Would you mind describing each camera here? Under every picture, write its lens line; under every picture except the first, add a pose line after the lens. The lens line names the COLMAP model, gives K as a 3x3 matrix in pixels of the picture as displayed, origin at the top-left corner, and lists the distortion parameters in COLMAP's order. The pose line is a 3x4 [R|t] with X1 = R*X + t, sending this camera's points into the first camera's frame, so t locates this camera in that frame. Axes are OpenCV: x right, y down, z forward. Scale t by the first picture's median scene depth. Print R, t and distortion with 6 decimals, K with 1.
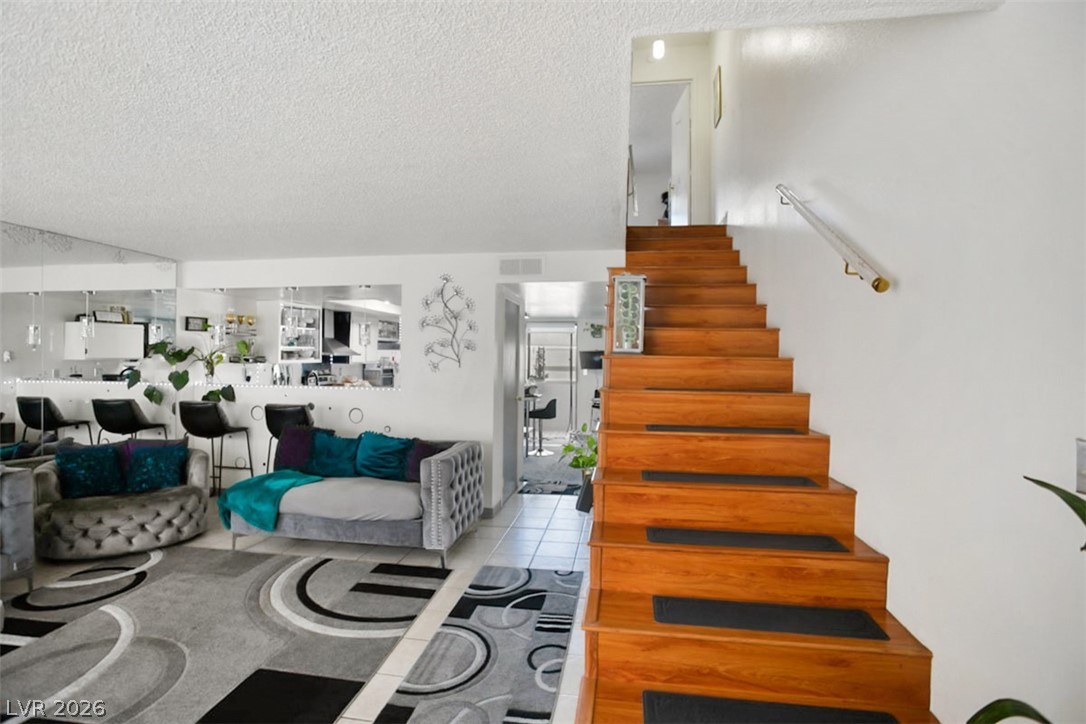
lens RADIAL K [[528.3, 0, 546.6], [0, 528.3, 356.9], [0, 0, 1]] dist [-0.056675, 0.025277]
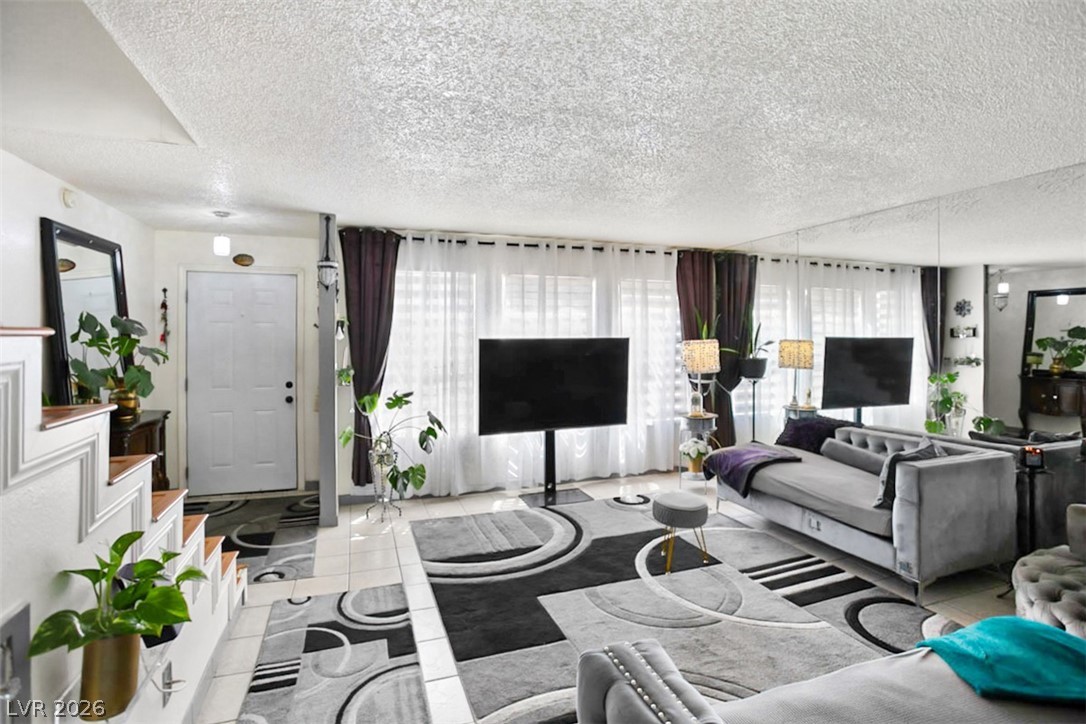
lens RADIAL K [[534.7, 0, 544.6], [0, 534.7, 365.5], [0, 0, 1]] dist [-0.060915, 0.028185]
pose [[-0.878337, 0.013106, -0.477863, -0.011957], [-0.006830, 0.999178, 0.039958, 0.009822], [0.477994, 0.038361, -0.877525, 1.111579]]
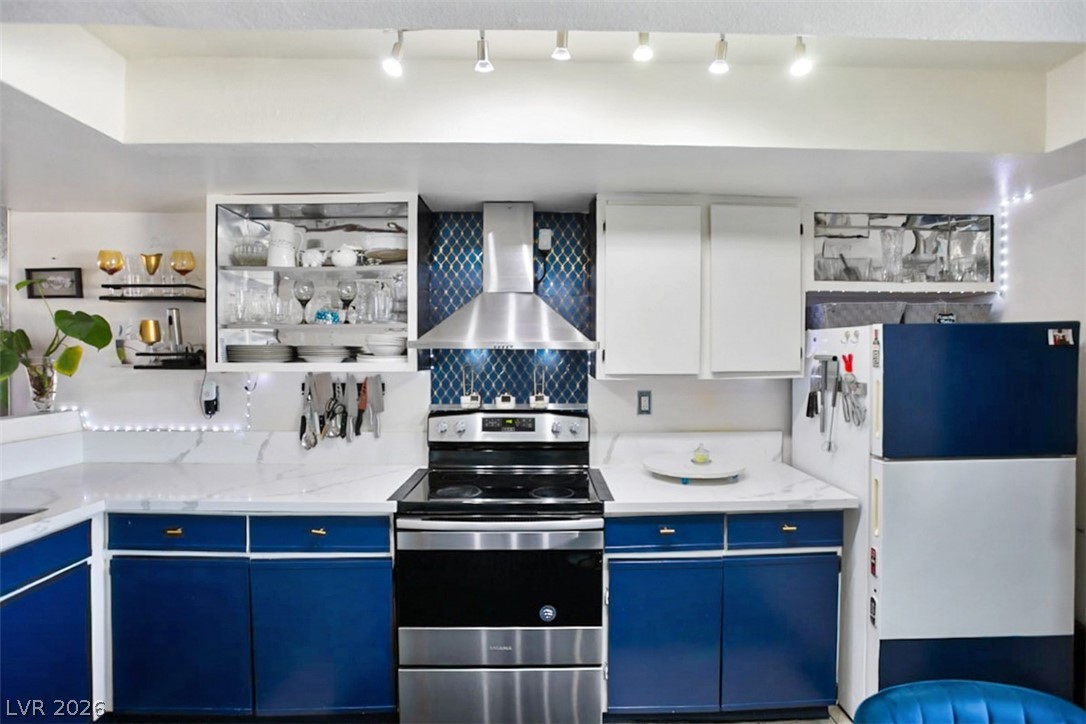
lens RADIAL K [[534.7, 0, 544.6], [0, 534.7, 365.5], [0, 0, 1]] dist [-0.060915, 0.028185]
pose [[0.168342, 0.010612, -0.985671, -0.185703], [-0.002438, 0.999943, 0.010349, 0.004620], [0.985726, 0.000661, 0.168359, 1.742277]]
